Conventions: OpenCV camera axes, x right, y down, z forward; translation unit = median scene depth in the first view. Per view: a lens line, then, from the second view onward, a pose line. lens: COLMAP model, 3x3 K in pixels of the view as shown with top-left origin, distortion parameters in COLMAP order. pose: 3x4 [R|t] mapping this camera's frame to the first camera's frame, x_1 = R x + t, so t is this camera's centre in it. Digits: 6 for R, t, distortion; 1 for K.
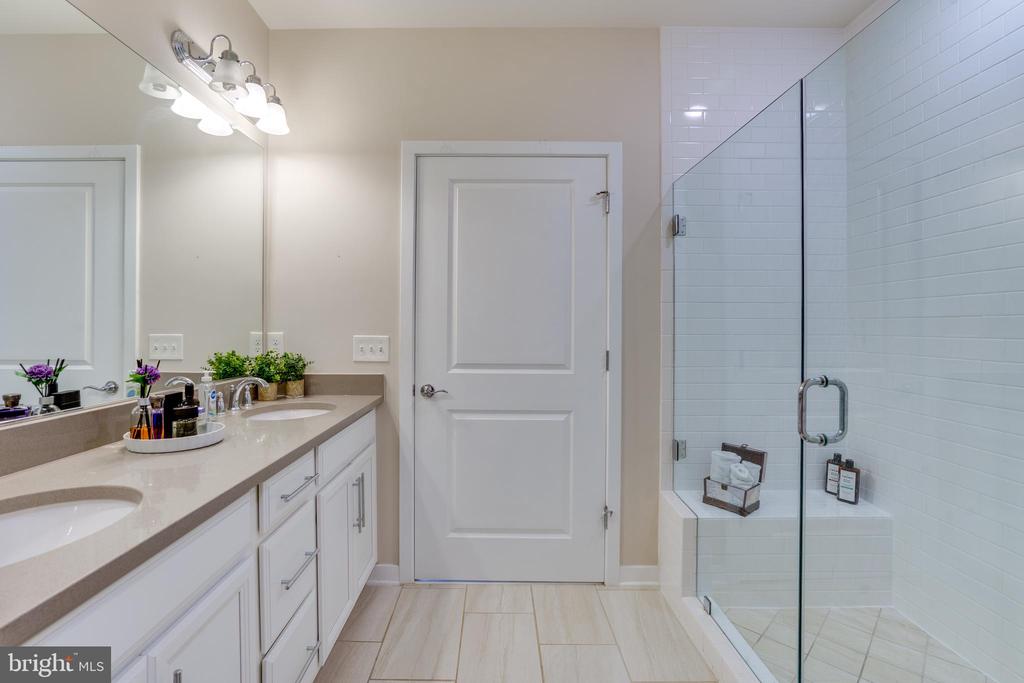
lens RADIAL K [[466.6, 0, 509.7], [0, 466.6, 334.6], [0, 0, 1]] dist [-0.048774, 0.021828]
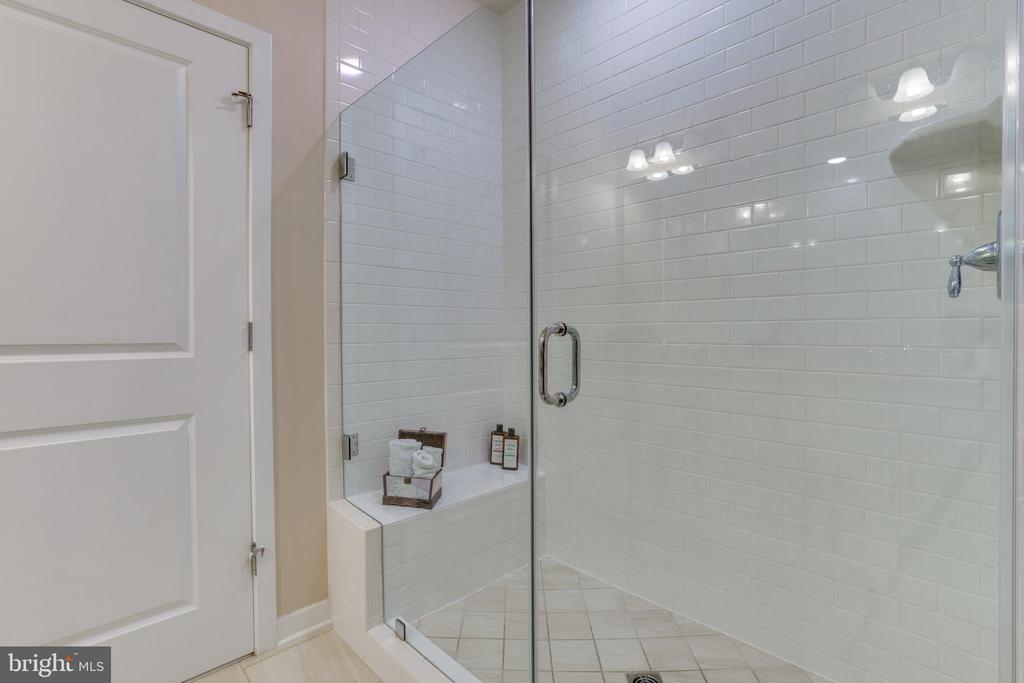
lens RADIAL K [[466.6, 0, 509.7], [0, 466.6, 334.6], [0, 0, 1]] dist [-0.048774, 0.021828]
pose [[0.727636, -0.012304, 0.685853, 0.018666], [0.011551, 0.999917, 0.005683, 0.055136], [-0.685866, 0.003787, 0.727718, 0.230798]]
